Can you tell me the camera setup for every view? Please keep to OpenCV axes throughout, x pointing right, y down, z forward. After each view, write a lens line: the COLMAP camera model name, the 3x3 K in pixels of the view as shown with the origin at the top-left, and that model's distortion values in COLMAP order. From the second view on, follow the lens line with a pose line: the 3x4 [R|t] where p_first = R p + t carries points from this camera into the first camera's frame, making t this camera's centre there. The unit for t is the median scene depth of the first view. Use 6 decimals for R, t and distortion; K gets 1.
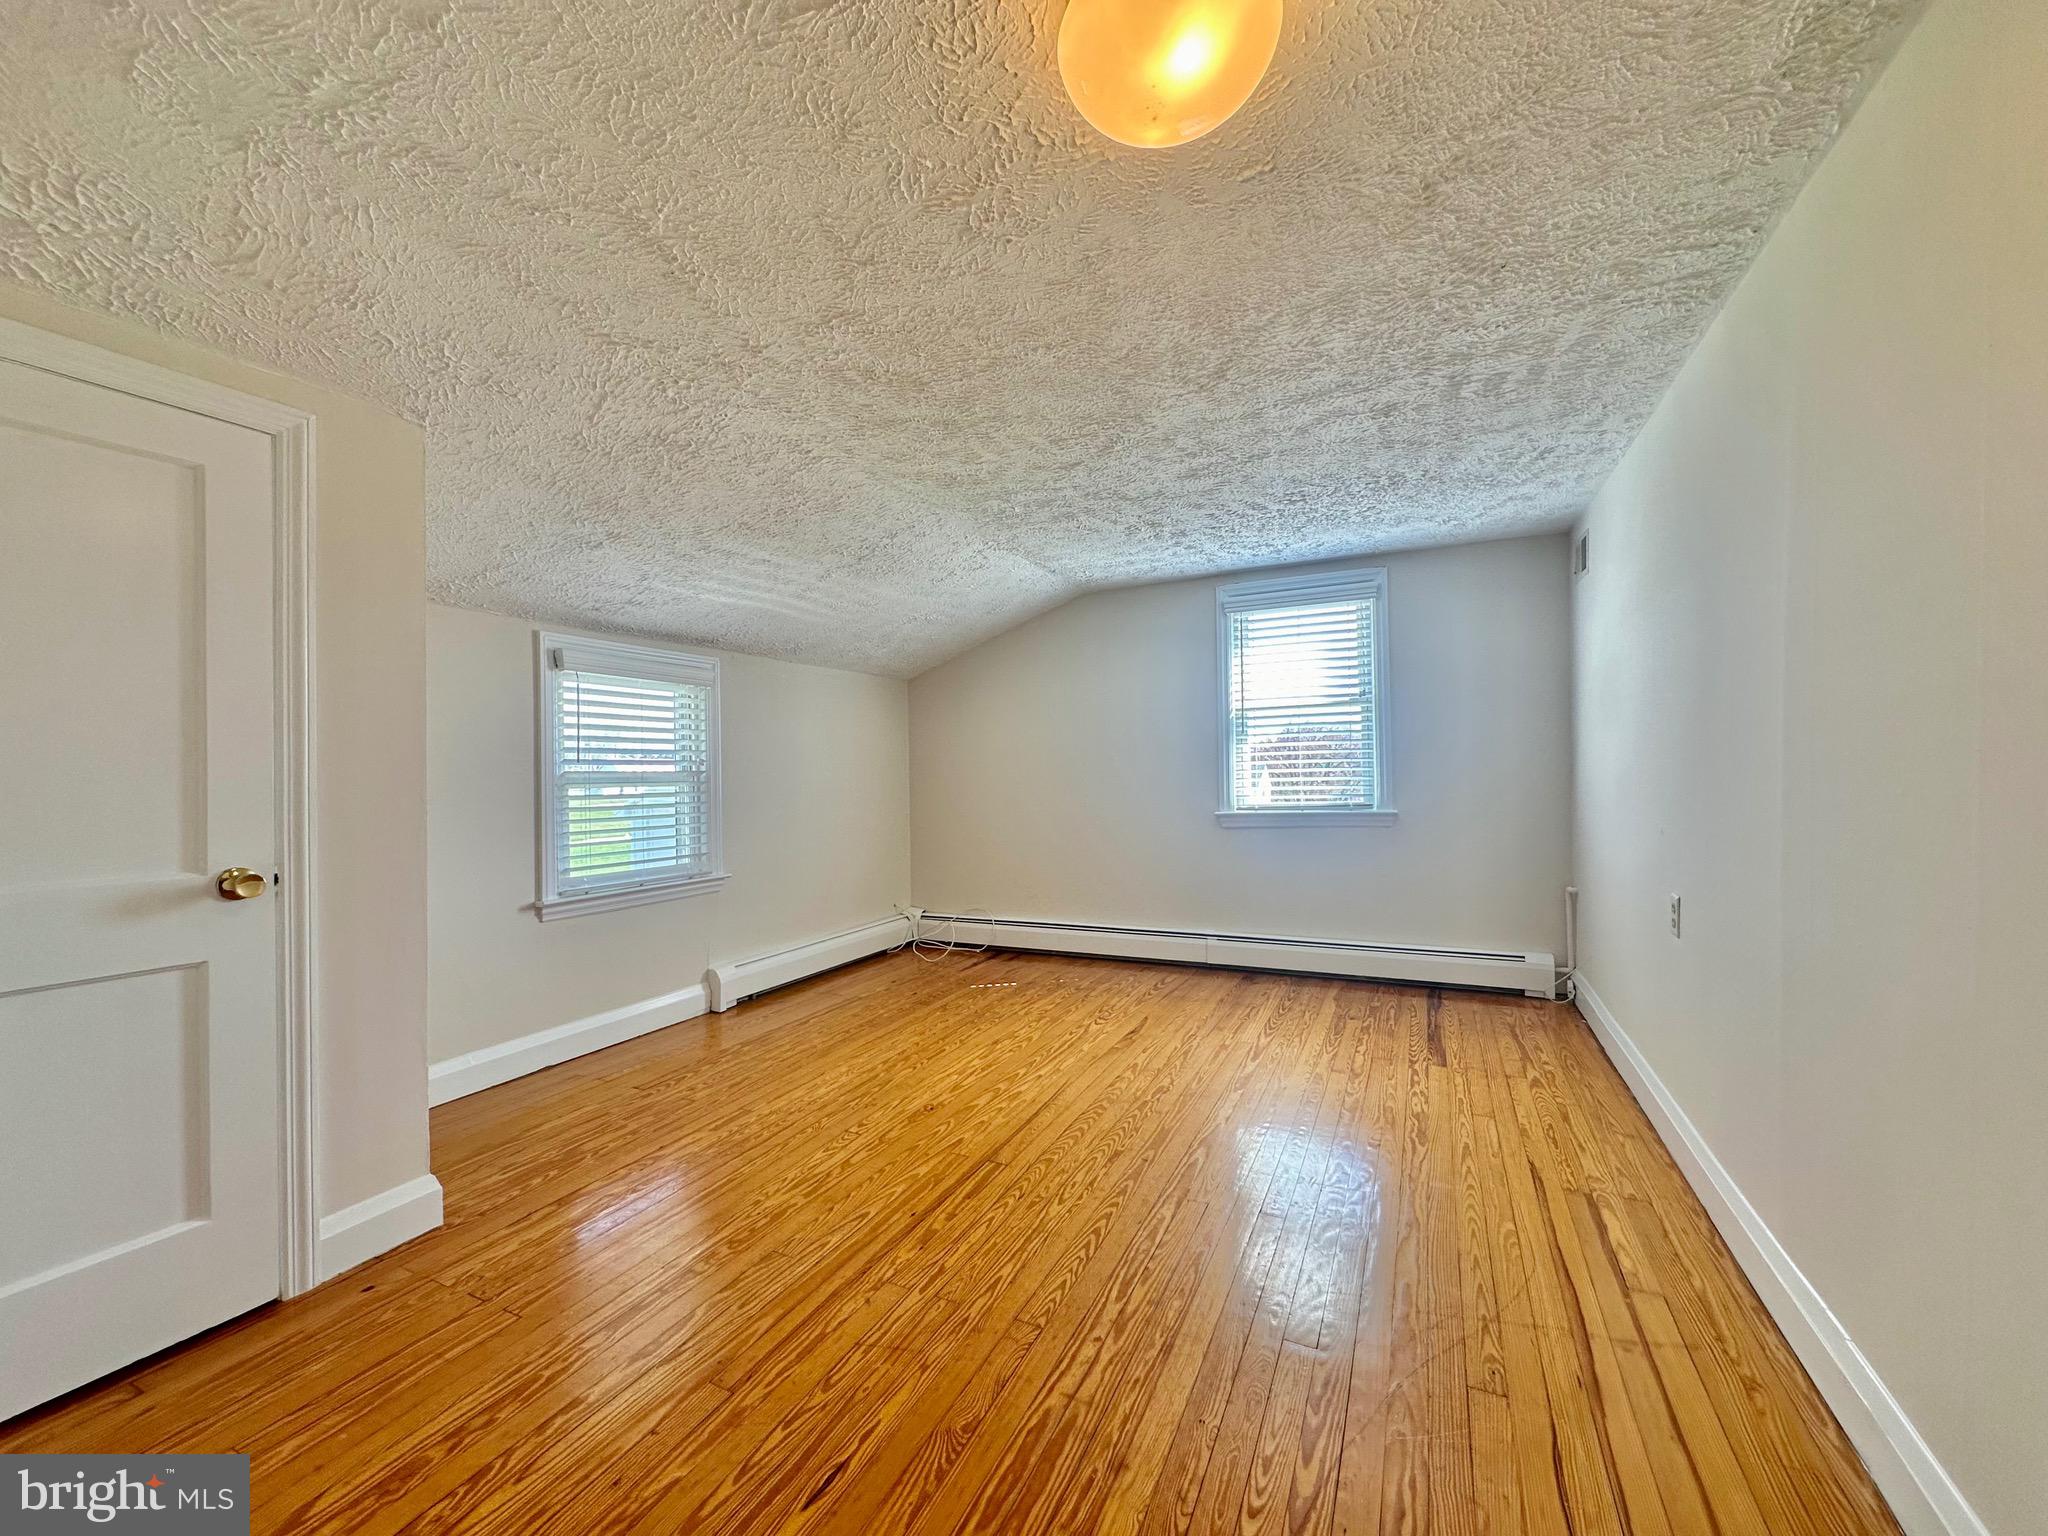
lens RADIAL K [[812.0, 0, 1024.3], [0, 812.0, 768.6], [0, 0, 1]] dist [-0.005386, 0.001184]
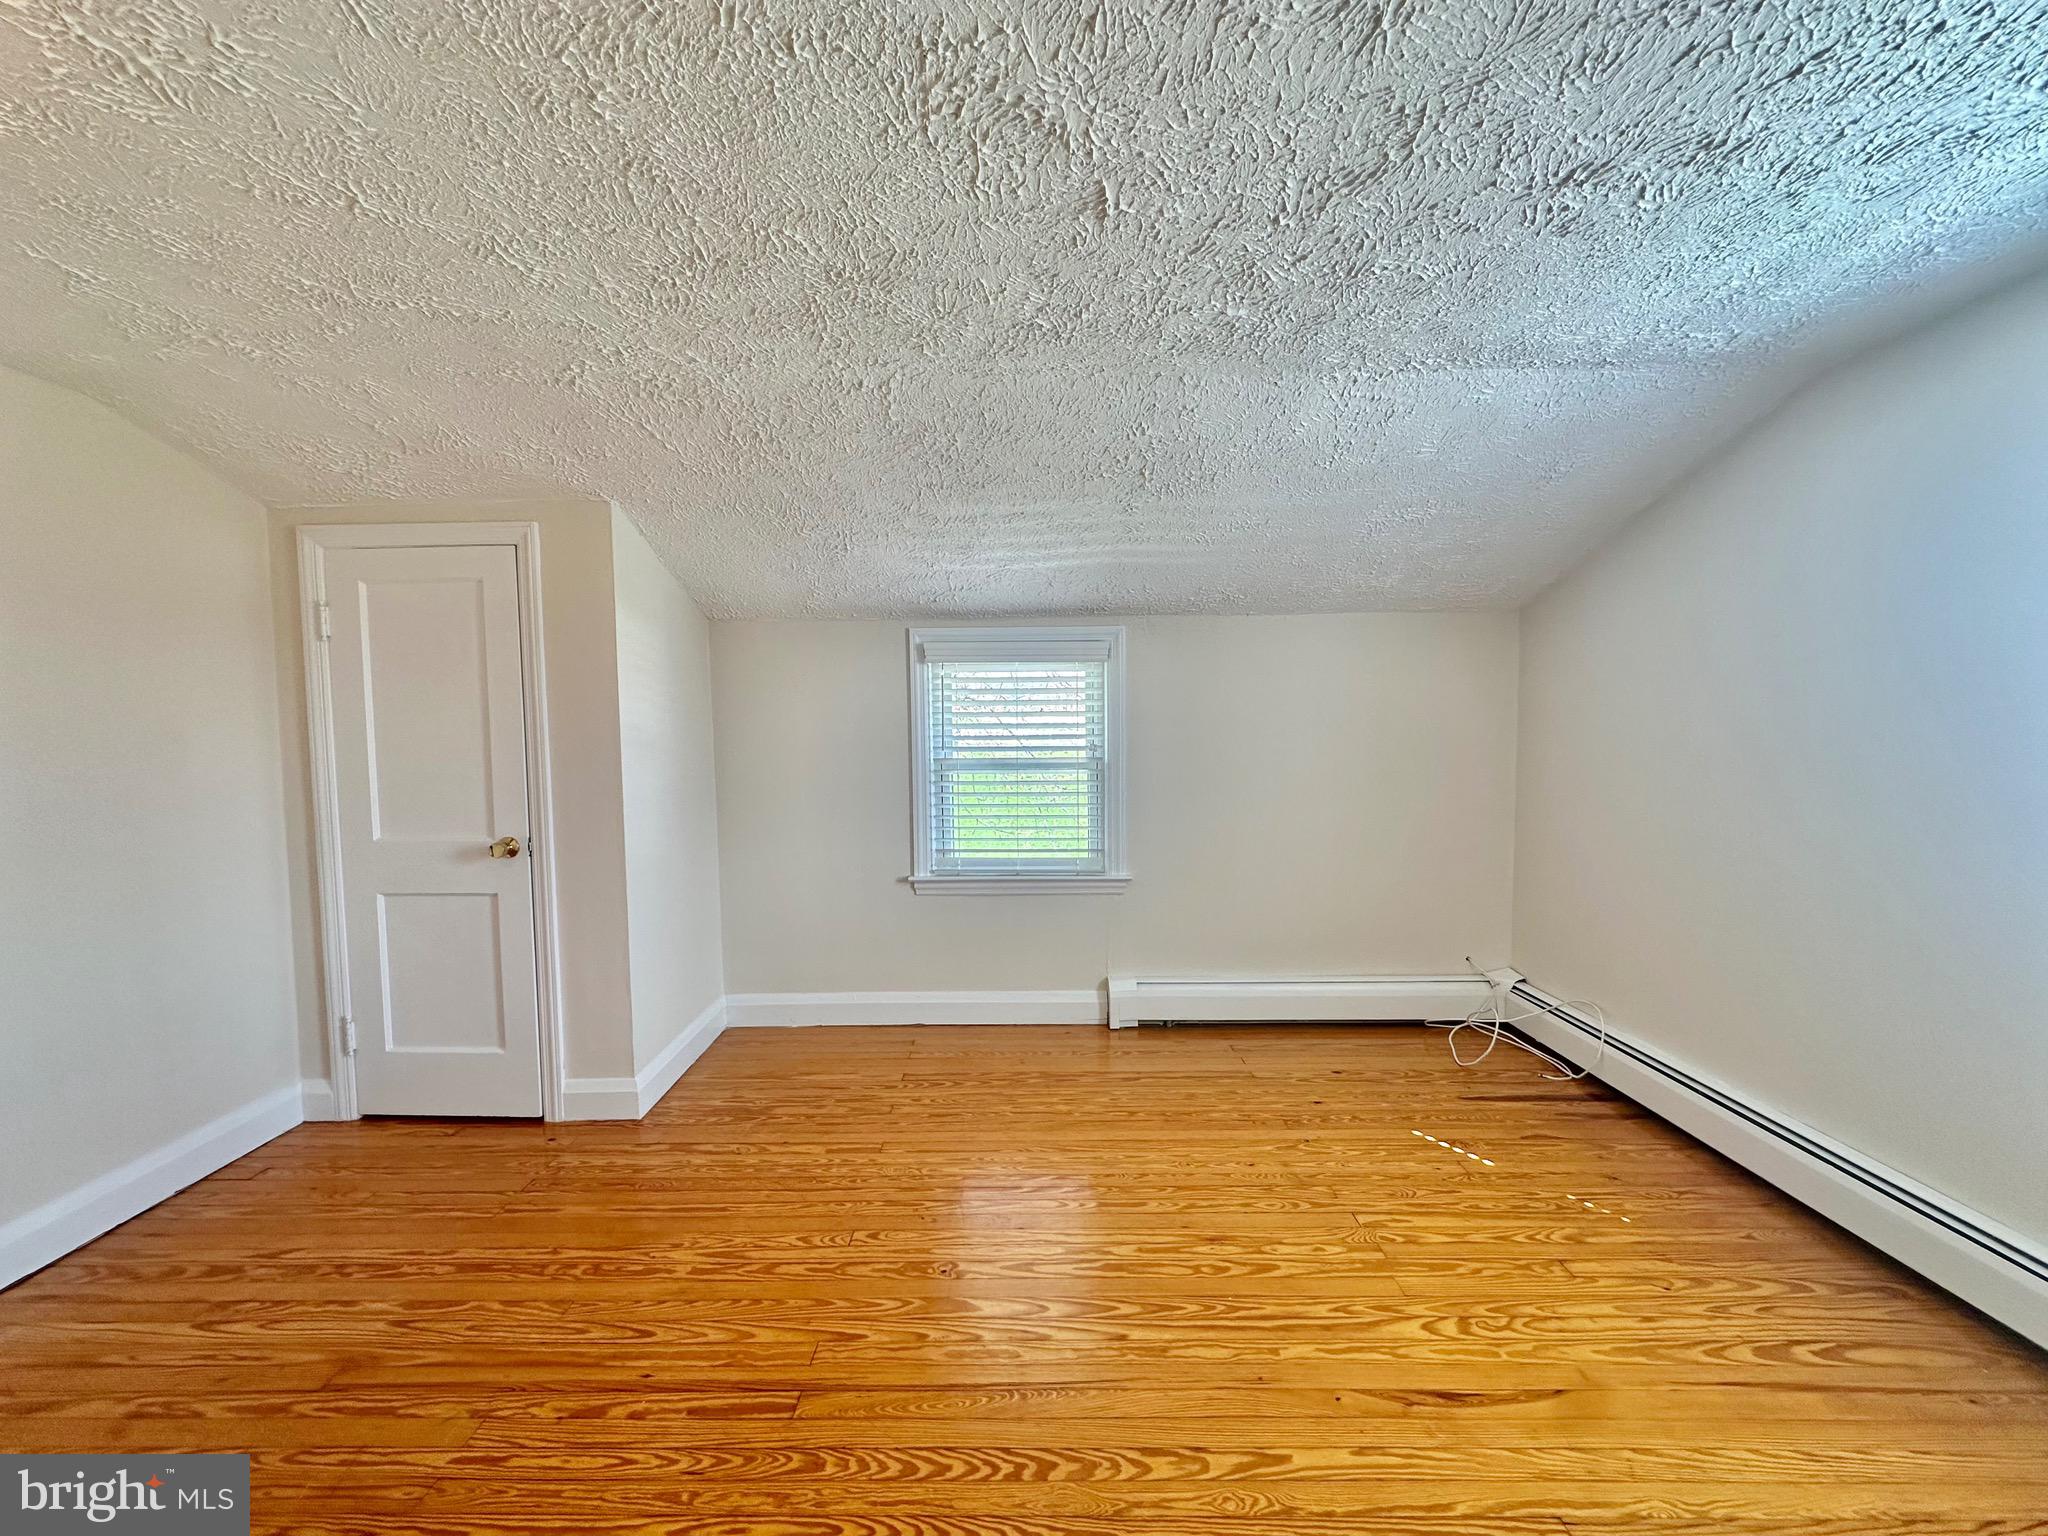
lens RADIAL K [[812.0, 0, 1016.6], [0, 812.0, 766.4], [0, 0, 1]] dist [-0.005386, 0.001184]
pose [[0.428425, 0.058803, -0.901662, 0.452206], [0.007173, 0.997627, 0.068470, -0.059876], [0.903549, -0.035802, 0.426986, 0.661928]]
